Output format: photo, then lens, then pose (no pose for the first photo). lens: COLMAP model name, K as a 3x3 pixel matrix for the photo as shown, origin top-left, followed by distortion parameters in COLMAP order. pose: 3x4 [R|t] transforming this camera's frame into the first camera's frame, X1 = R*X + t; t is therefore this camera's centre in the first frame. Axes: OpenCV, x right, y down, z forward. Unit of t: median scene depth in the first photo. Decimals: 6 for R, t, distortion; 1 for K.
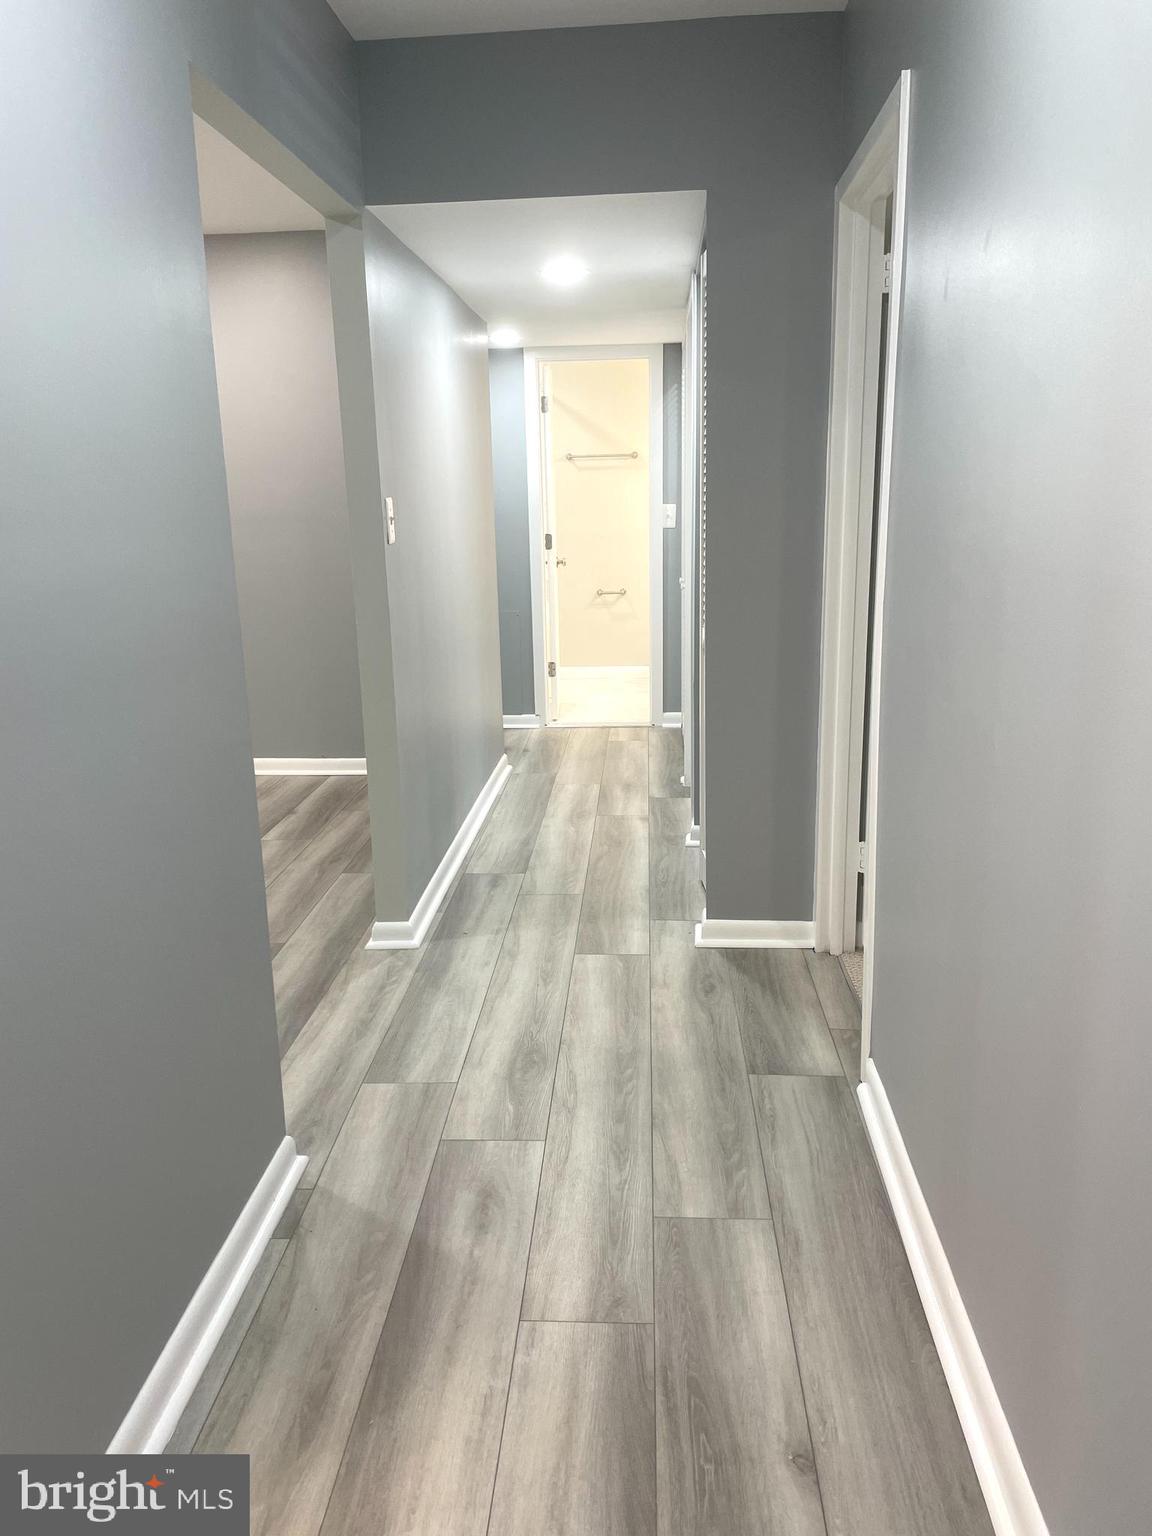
lens RADIAL K [[1151.9, 0, 576.0], [0, 1151.9, 768.0], [0, 0, 1]] dist [0.095610, -0.132771]
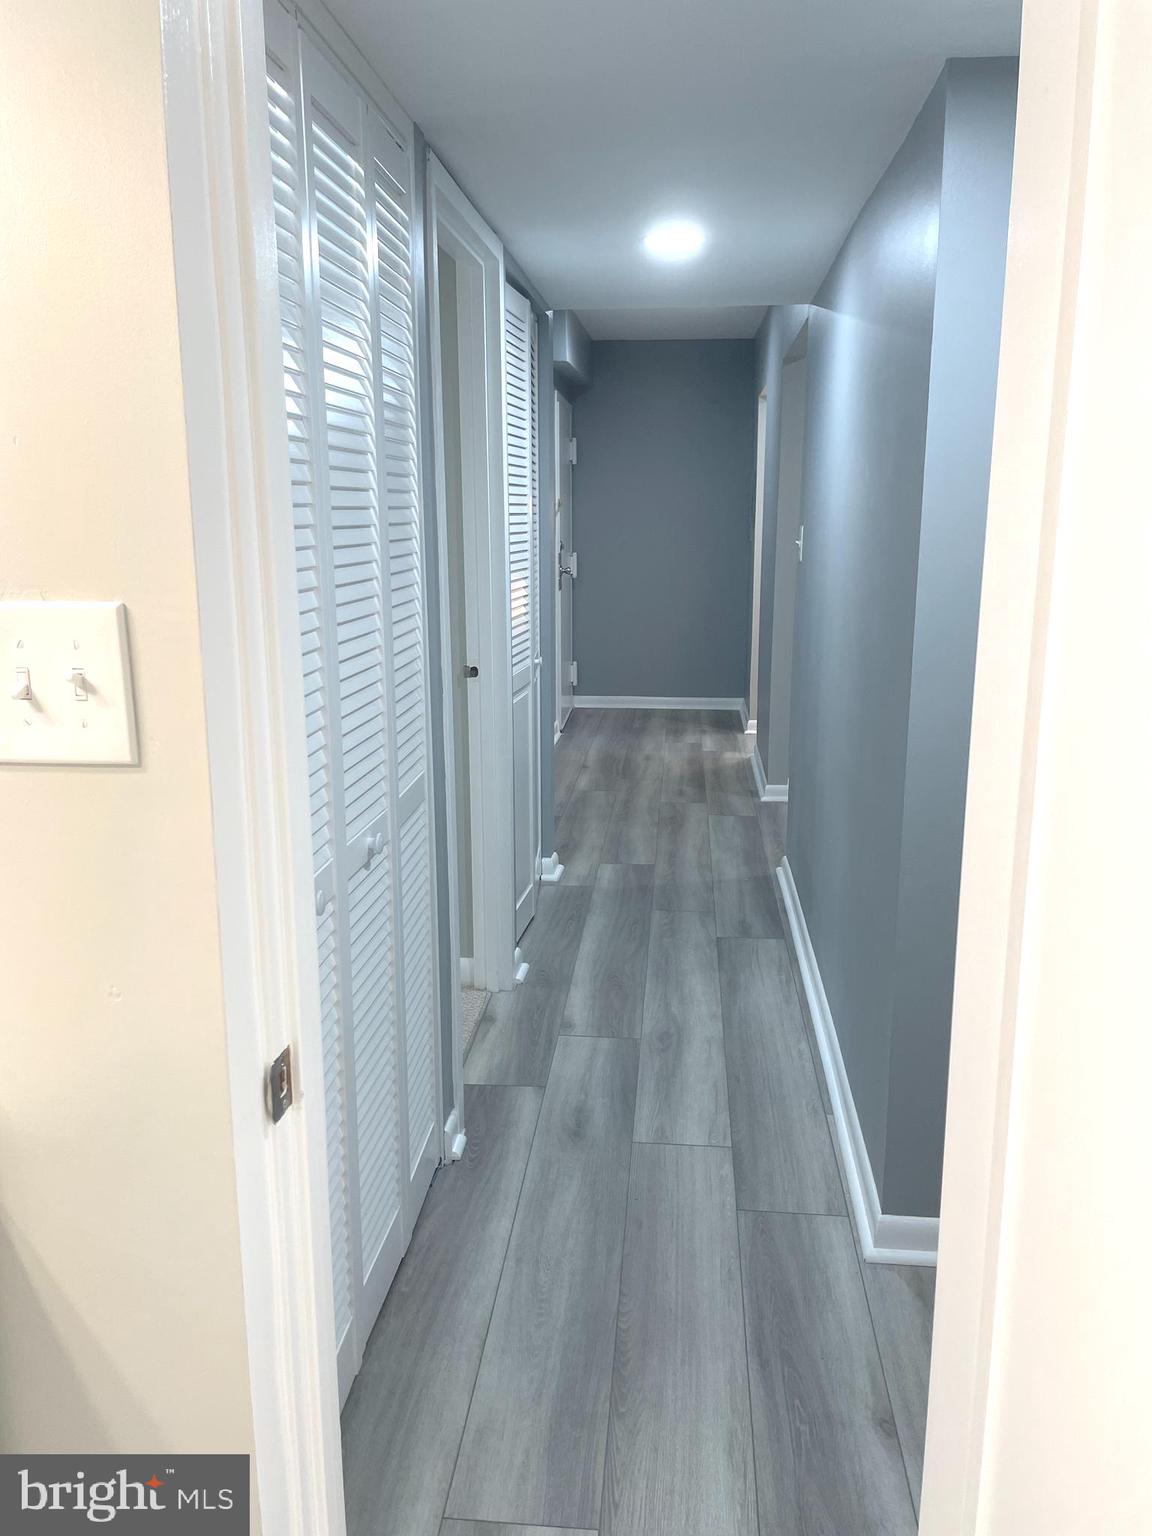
lens RADIAL K [[1151.9, 0, 576.0], [0, 1151.9, 768.0], [0, 0, 1]] dist [0.095610, -0.132771]
pose [[-0.999060, 0.018883, 0.039012, 0.030159], [0.034192, 0.896506, 0.441709, -0.451272], [-0.026633, 0.442628, -0.896310, 1.809534]]
